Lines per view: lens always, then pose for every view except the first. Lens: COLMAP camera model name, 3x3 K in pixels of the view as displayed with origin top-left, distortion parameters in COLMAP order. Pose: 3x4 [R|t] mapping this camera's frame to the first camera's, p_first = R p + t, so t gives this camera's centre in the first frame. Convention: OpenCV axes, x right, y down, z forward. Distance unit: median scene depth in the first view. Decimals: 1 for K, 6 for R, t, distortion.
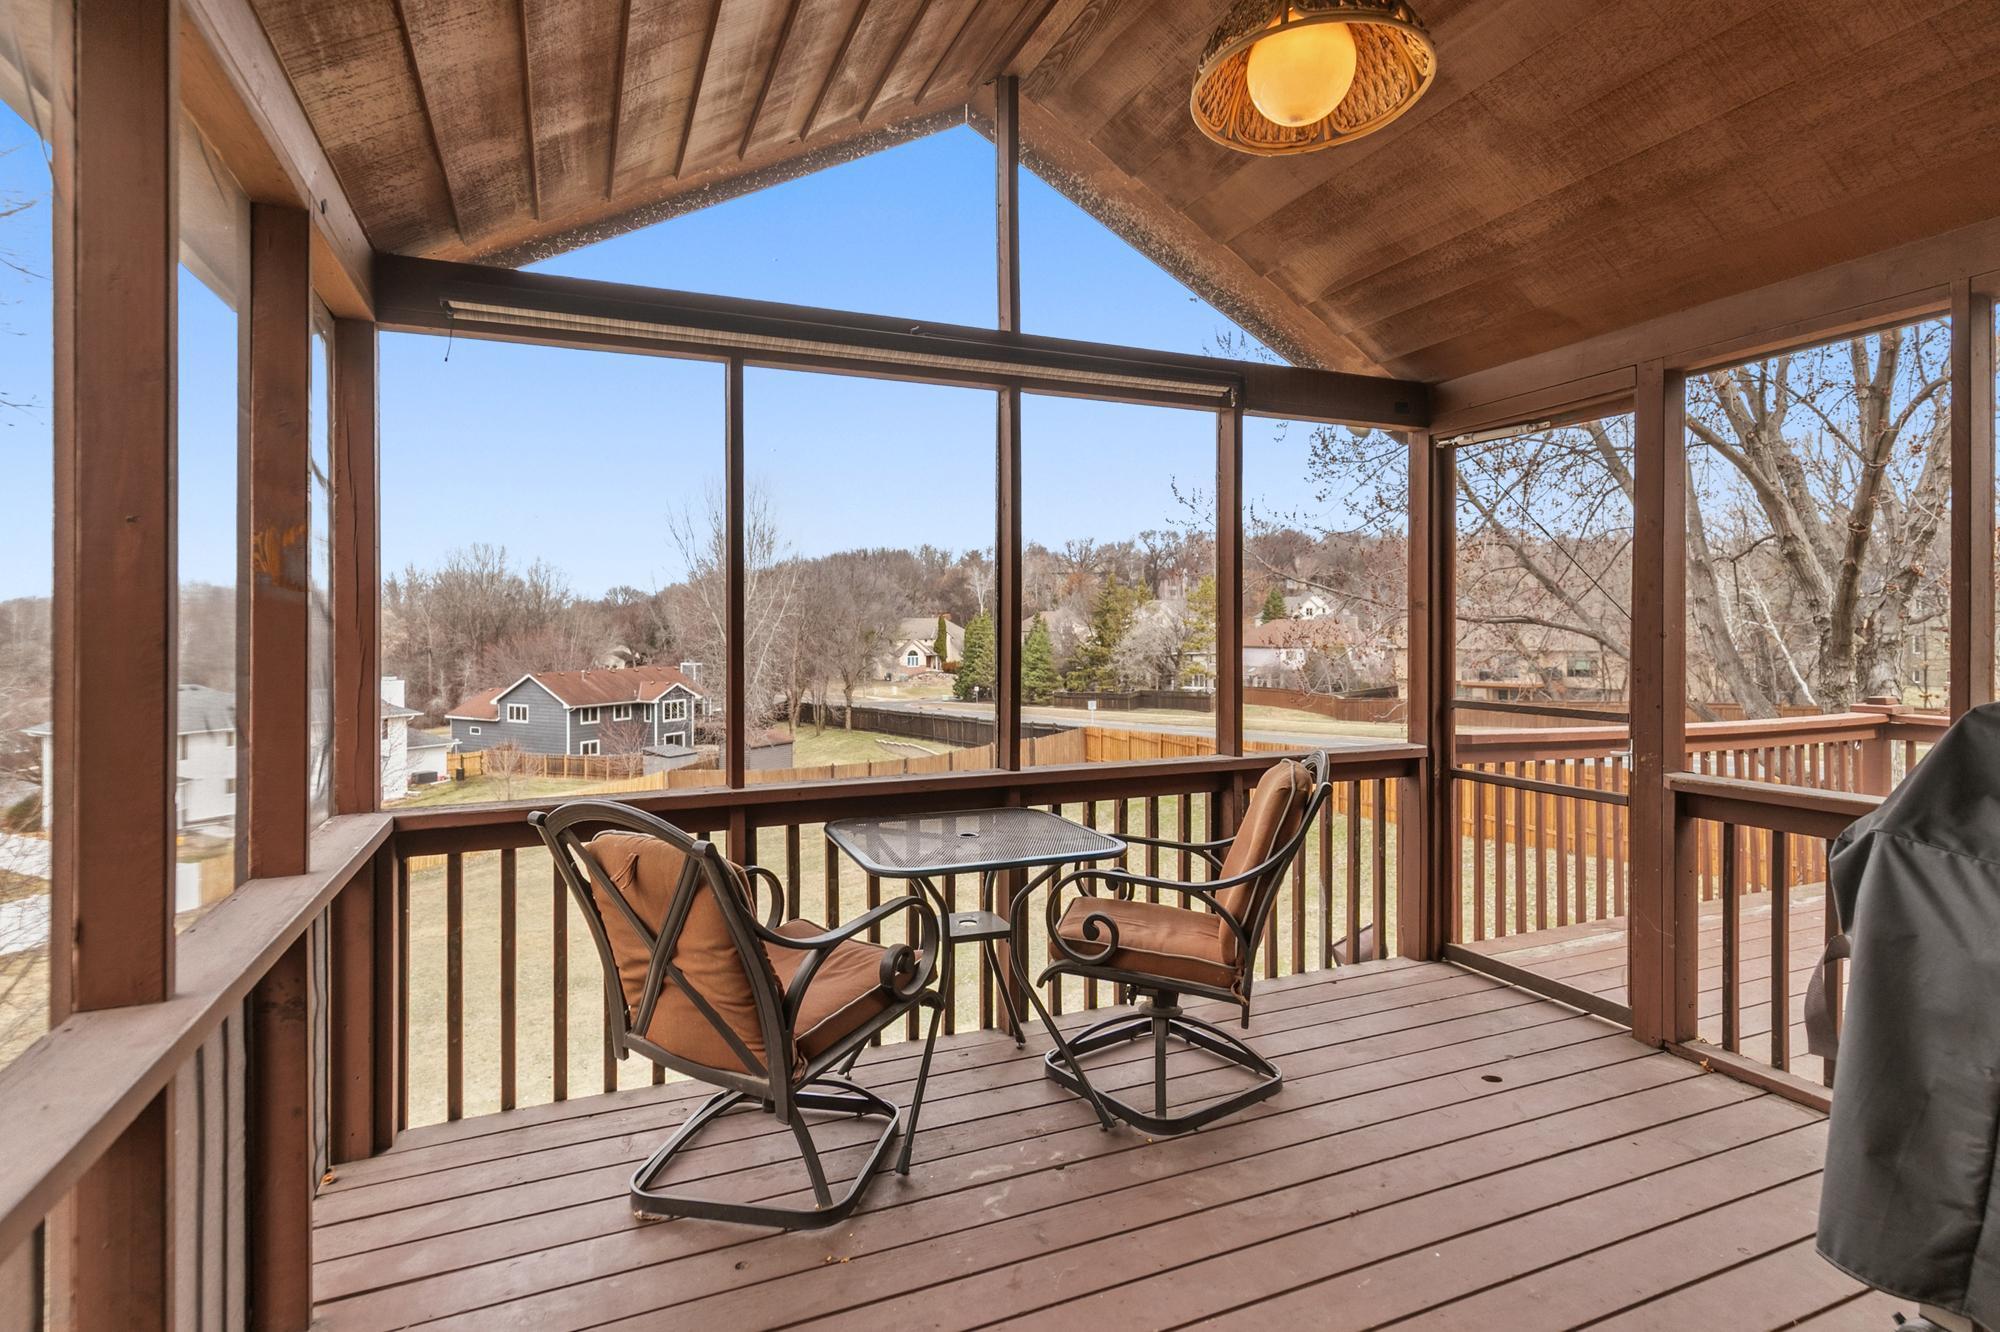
lens RADIAL K [[979.8, 0, 993.9], [0, 979.8, 624.2], [0, 0, 1]] dist [0.007606, -0.000691]
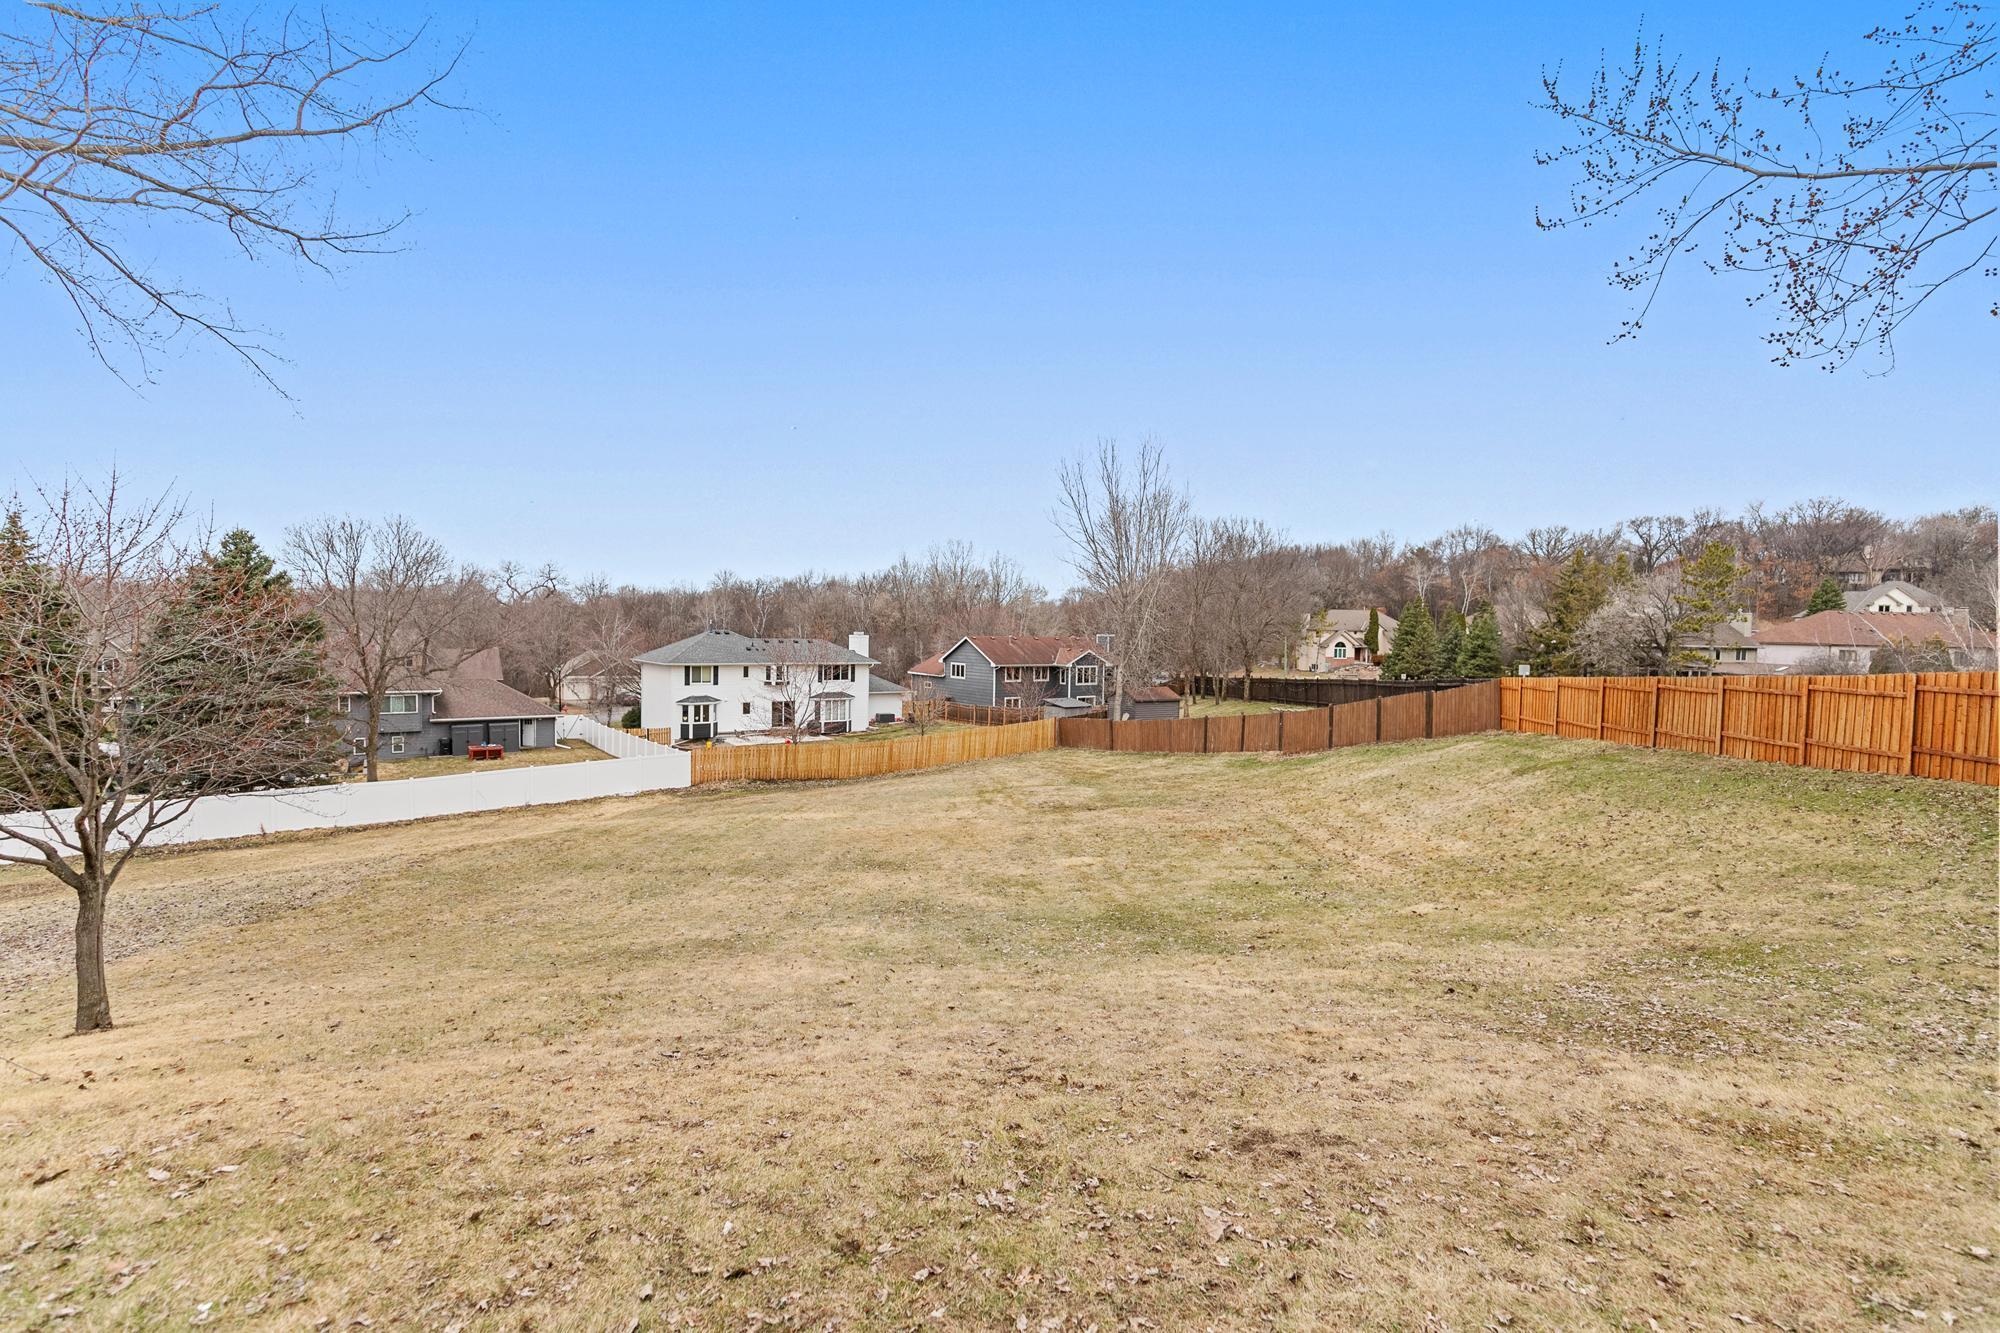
lens RADIAL K [[880.1, 0, 999.0], [0, 880.1, 674.2], [0, 0, 1]] dist [0.000558, 0.000020]
pose [[0.888240, 0.036882, -0.457897, 0.025588], [-0.017870, 0.998792, 0.045783, 0.033466], [0.459032, -0.032484, 0.887826, 0.070585]]
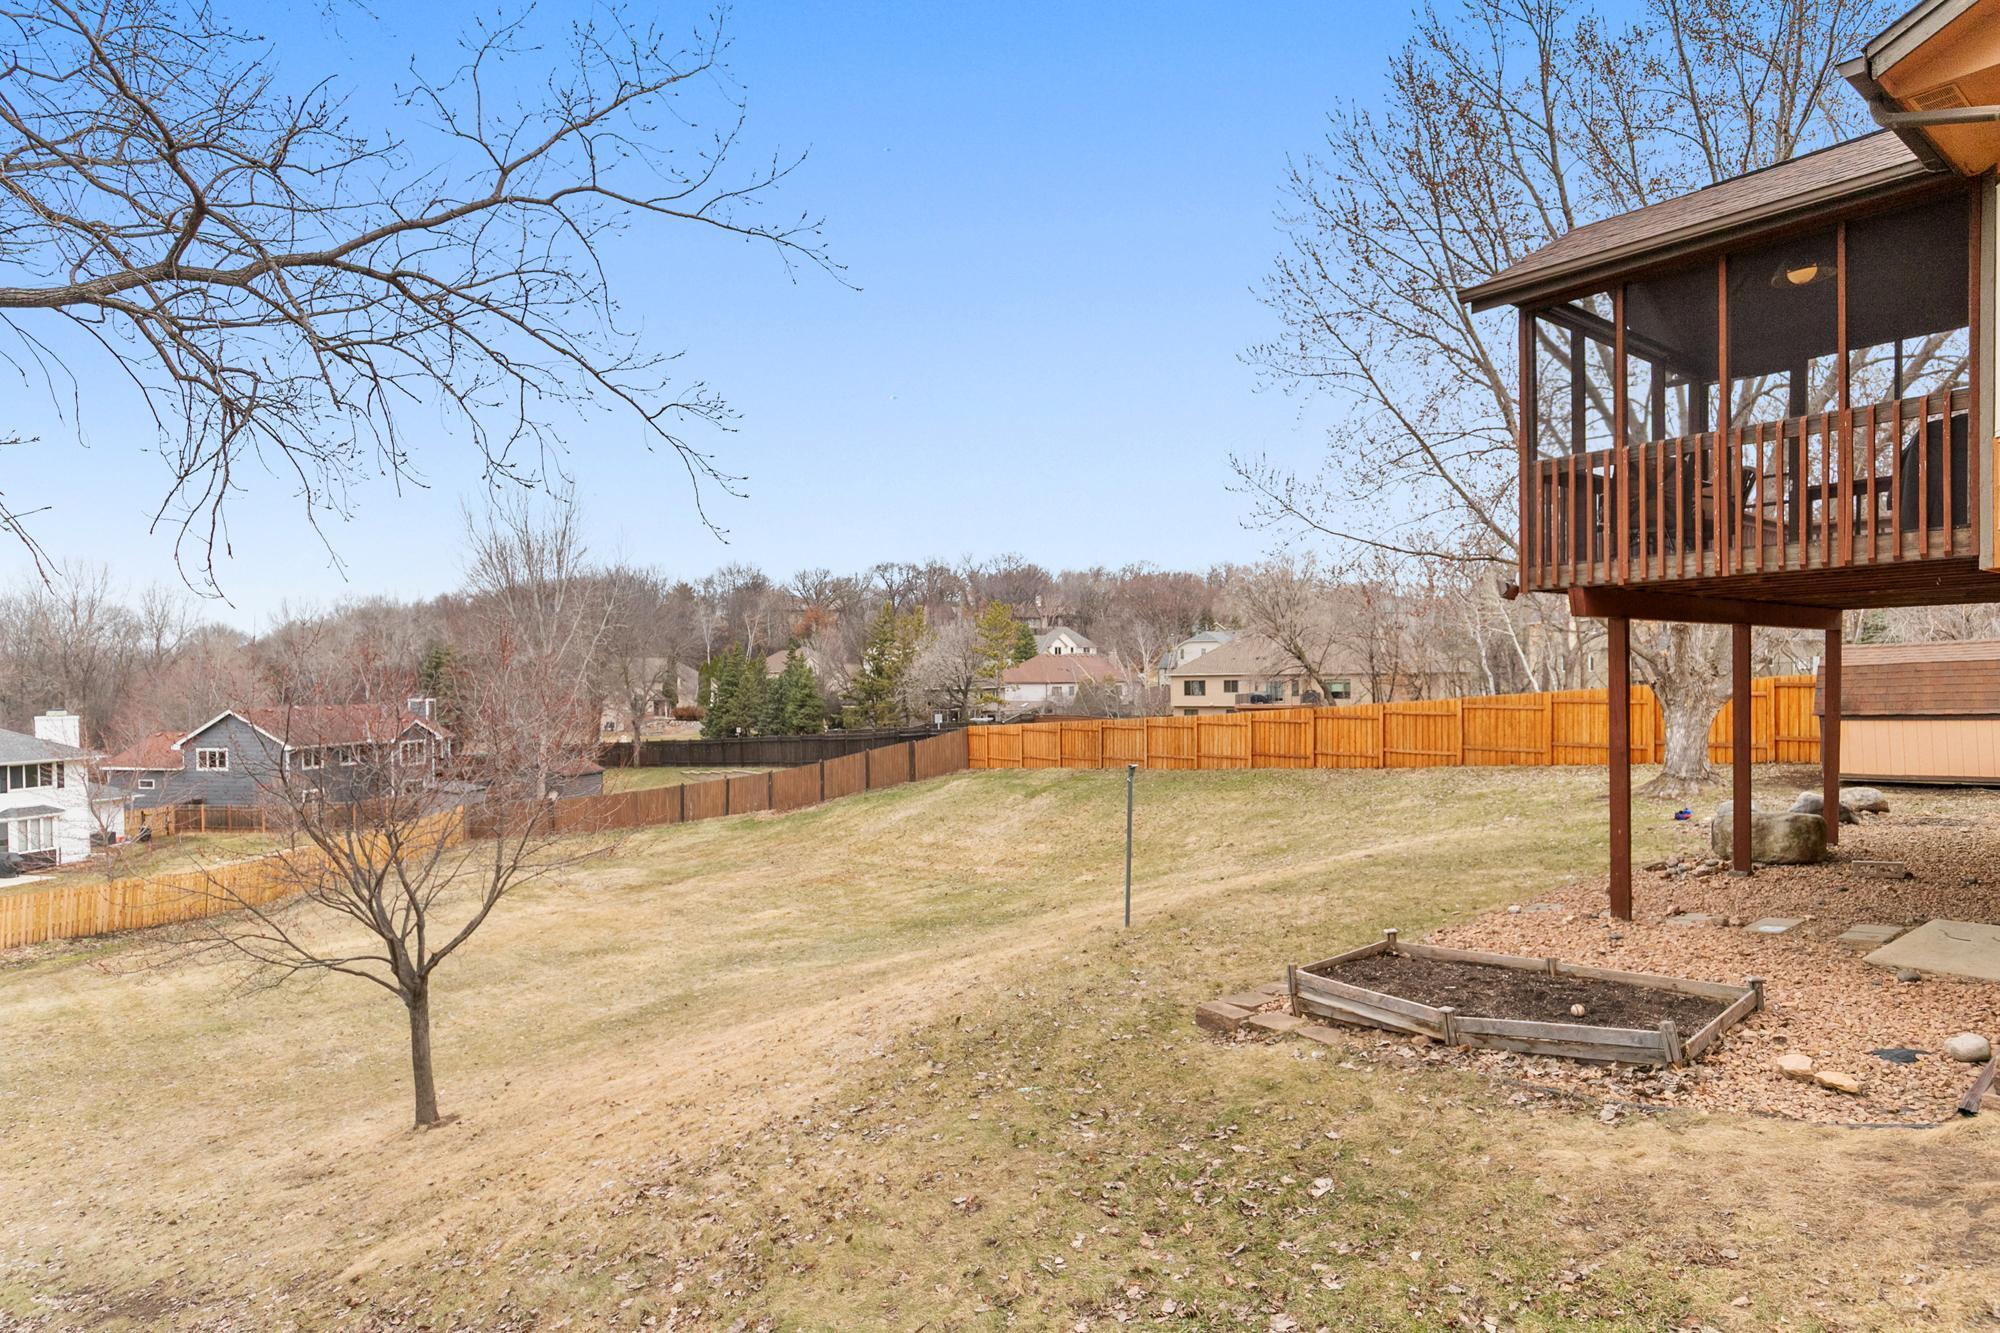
lens RADIAL K [[1139.9, 0, 996.8], [0, 1139.9, 676.3], [0, 0, 1]] dist [-0.015397, -0.001607]
pose [[0.956431, -0.013223, 0.291660, -0.098764], [0.014876, 0.999883, -0.003450, 0.025197], [-0.291581, 0.007639, 0.956516, -0.060671]]
